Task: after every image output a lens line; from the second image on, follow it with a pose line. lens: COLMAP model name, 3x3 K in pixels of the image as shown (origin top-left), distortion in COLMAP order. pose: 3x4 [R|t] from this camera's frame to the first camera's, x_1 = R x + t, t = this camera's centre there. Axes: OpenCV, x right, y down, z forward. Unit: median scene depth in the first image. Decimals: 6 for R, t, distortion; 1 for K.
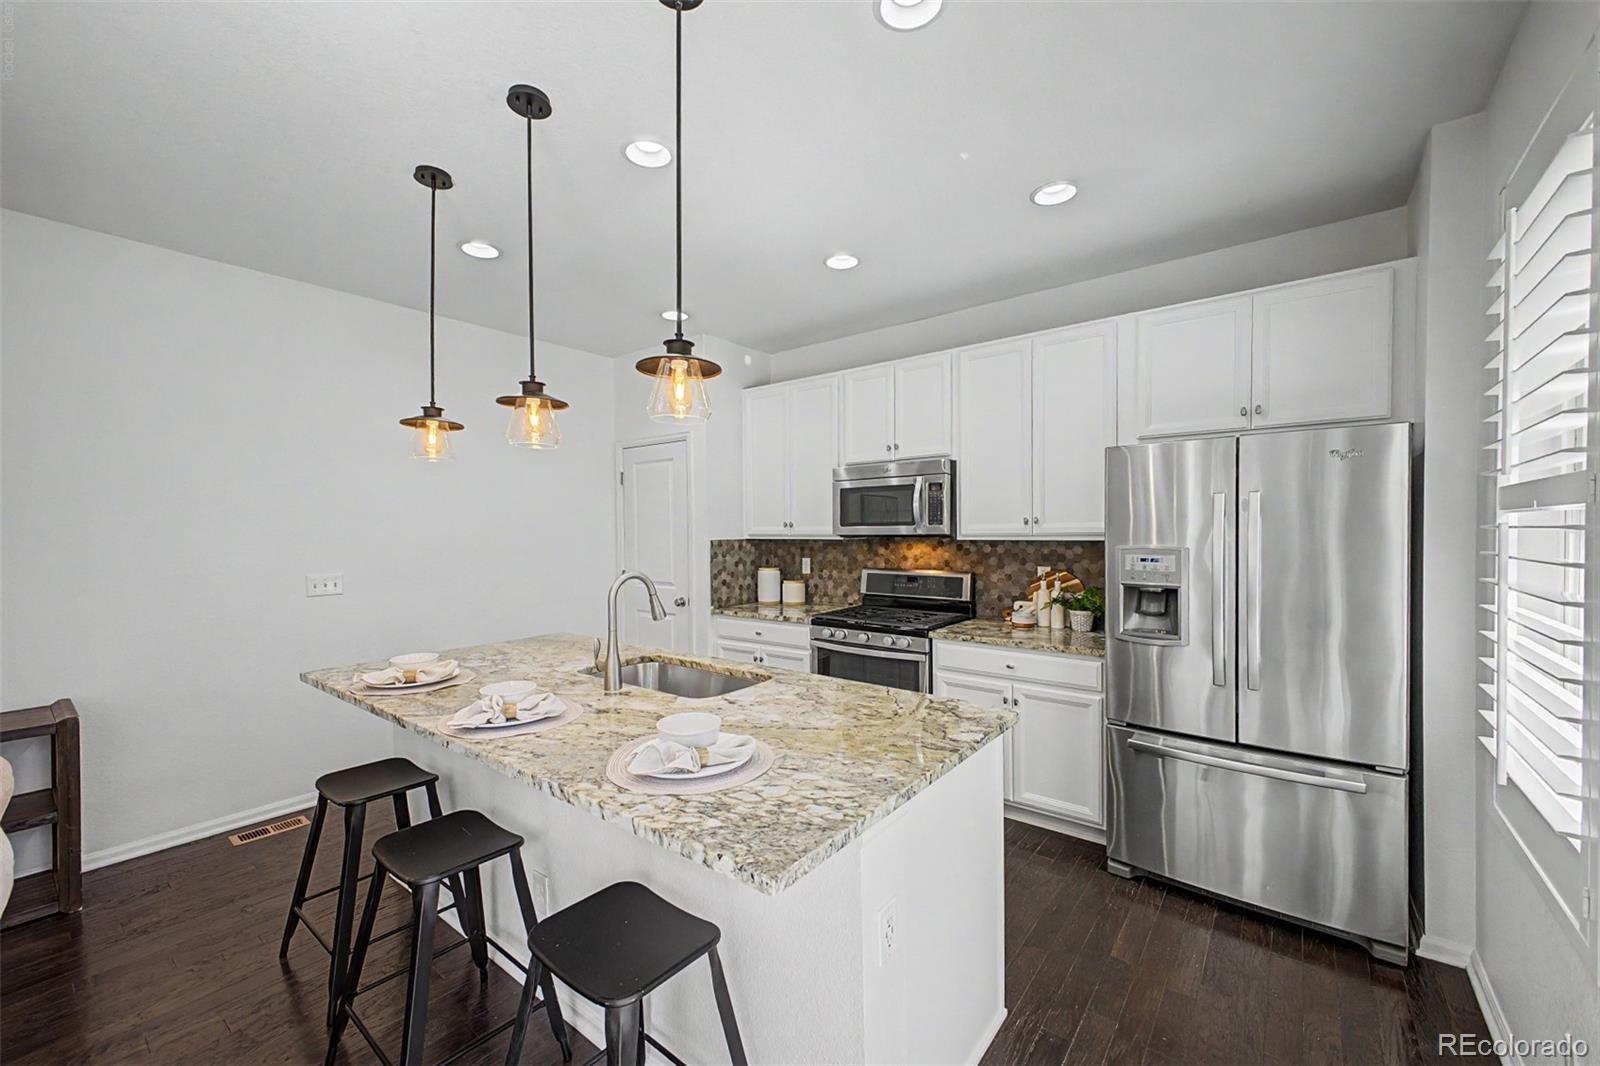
lens RADIAL K [[632.8, 0, 800.4], [0, 632.8, 540.0], [0, 0, 1]] dist [0.016838, -0.002394]
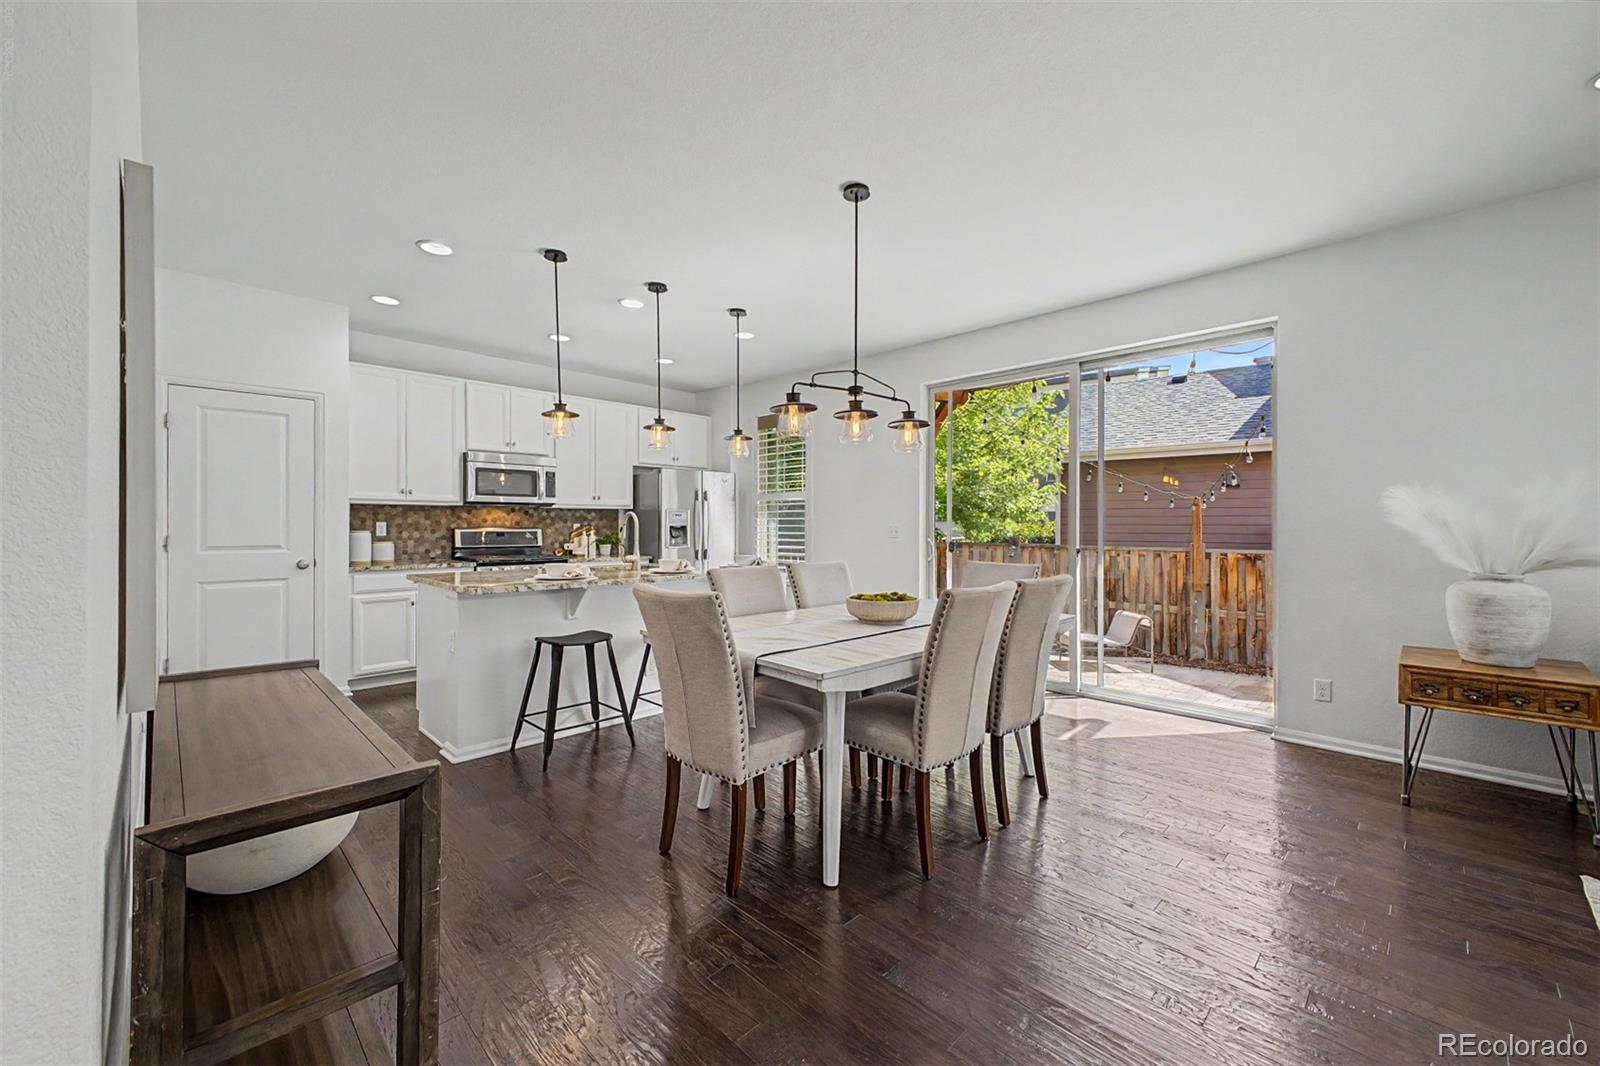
lens RADIAL K [[632.8, 0, 801.2], [0, 632.8, 527.0], [0, 0, 1]] dist [0.016838, -0.002394]
pose [[0.118544, 0.003220, 0.992944, -1.191901], [0.016226, 0.999855, -0.005180, 0.064073], [-0.992816, 0.016725, 0.118475, 0.140747]]
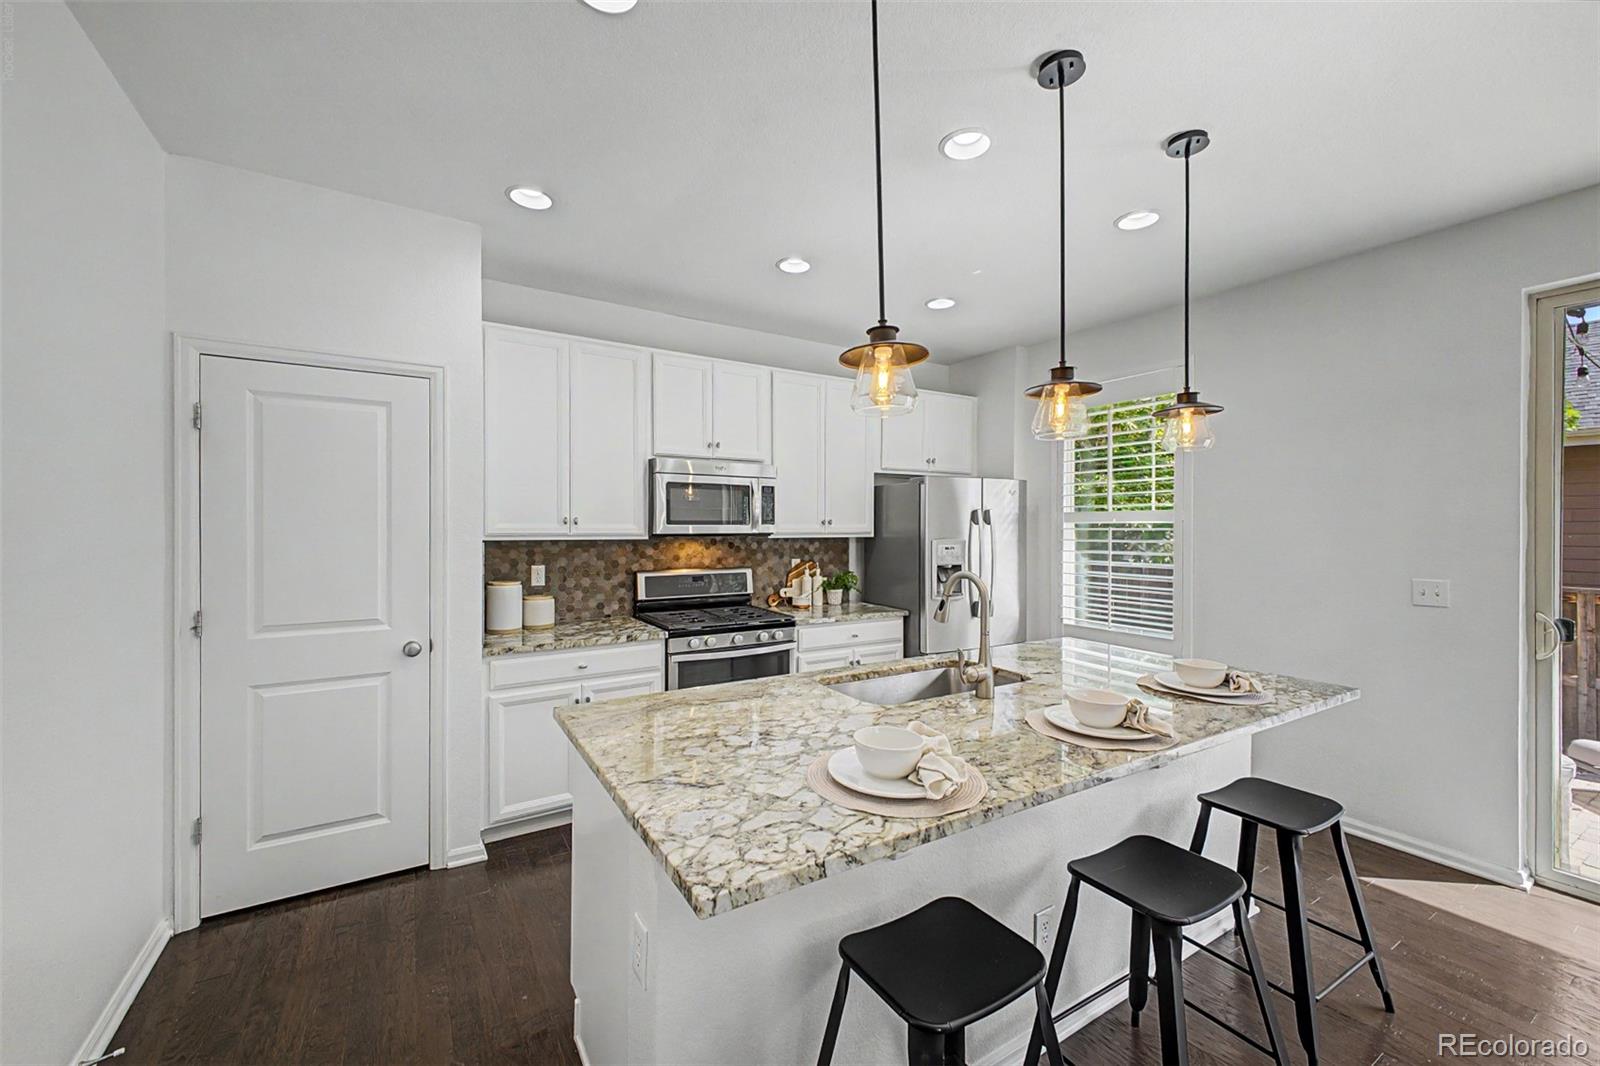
lens RADIAL K [[632.8, 0, 809.5], [0, 632.8, 530.7], [0, 0, 1]] dist [0.016838, -0.002394]
pose [[0.338951, 0.002608, 0.940800, -0.694595], [0.014484, 0.999863, -0.007990, -0.002548], [-0.940693, 0.016335, 0.338867, 0.500026]]
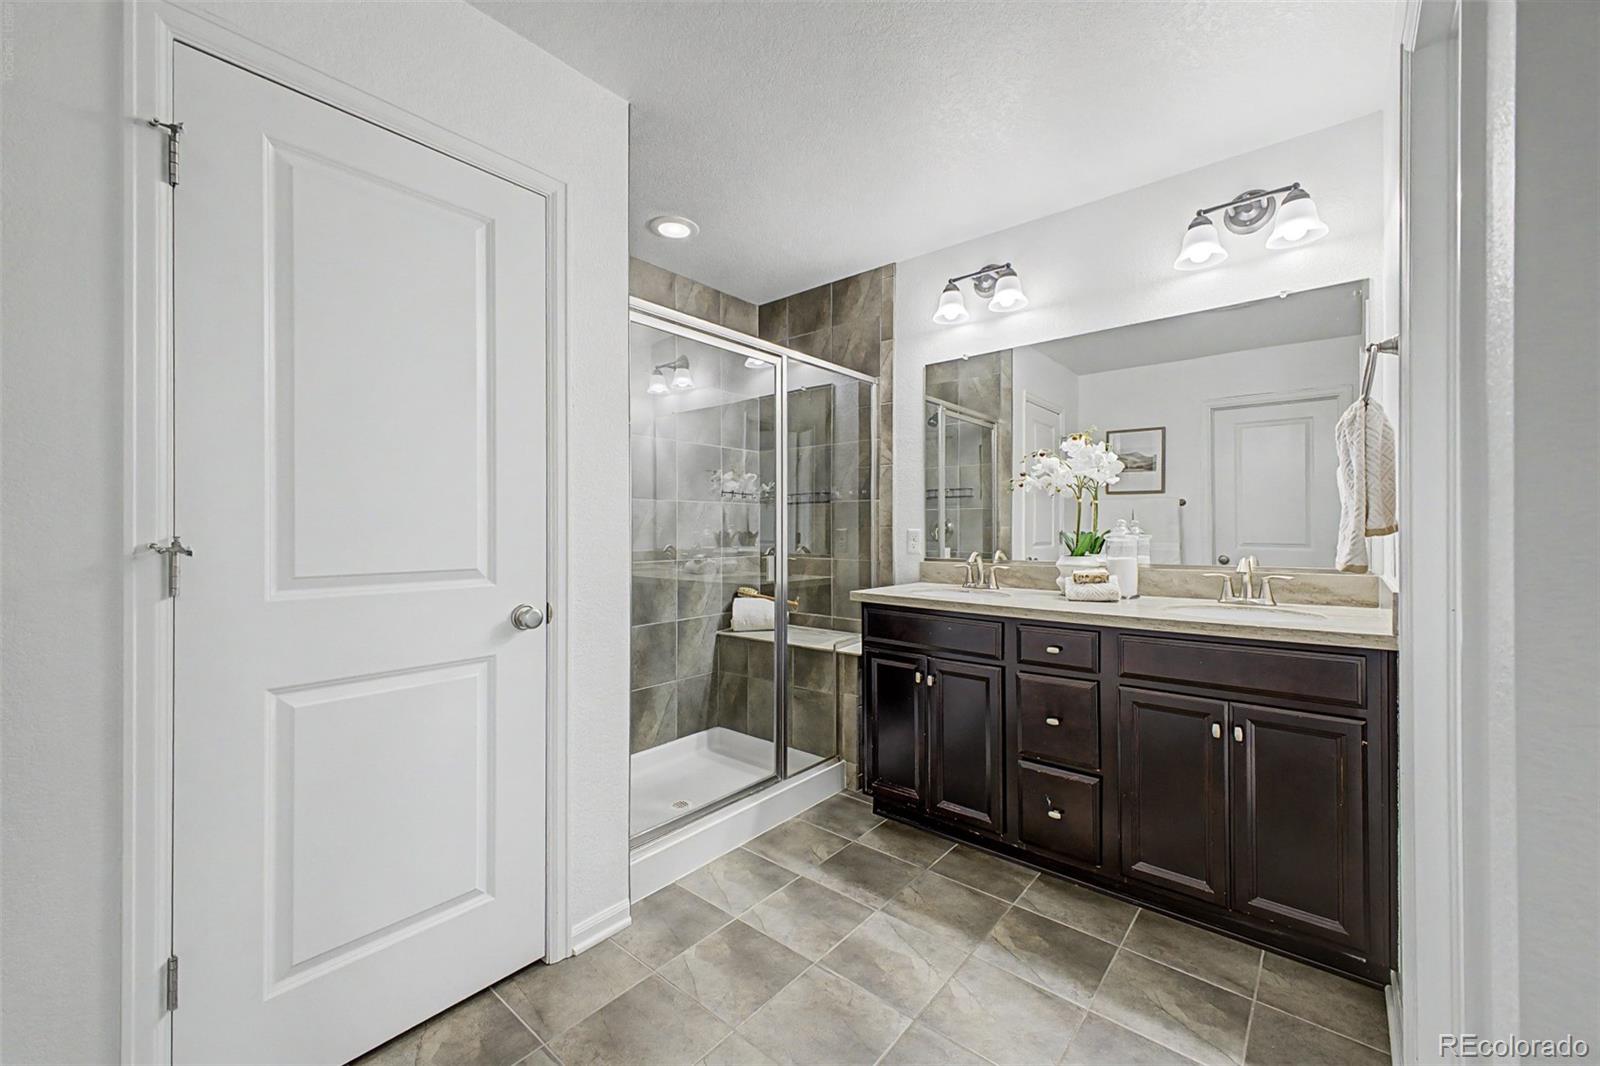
lens RADIAL K [[632.8, 0, 800.0], [0, 632.8, 534.8], [0, 0, 1]] dist [0.016838, -0.002394]
pose [[0.038576, 0.001998, 0.999254, -0.619871], [0.020321, 0.999790, -0.002784, 0.059115], [-0.999049, 0.020413, 0.038527, 0.915459]]
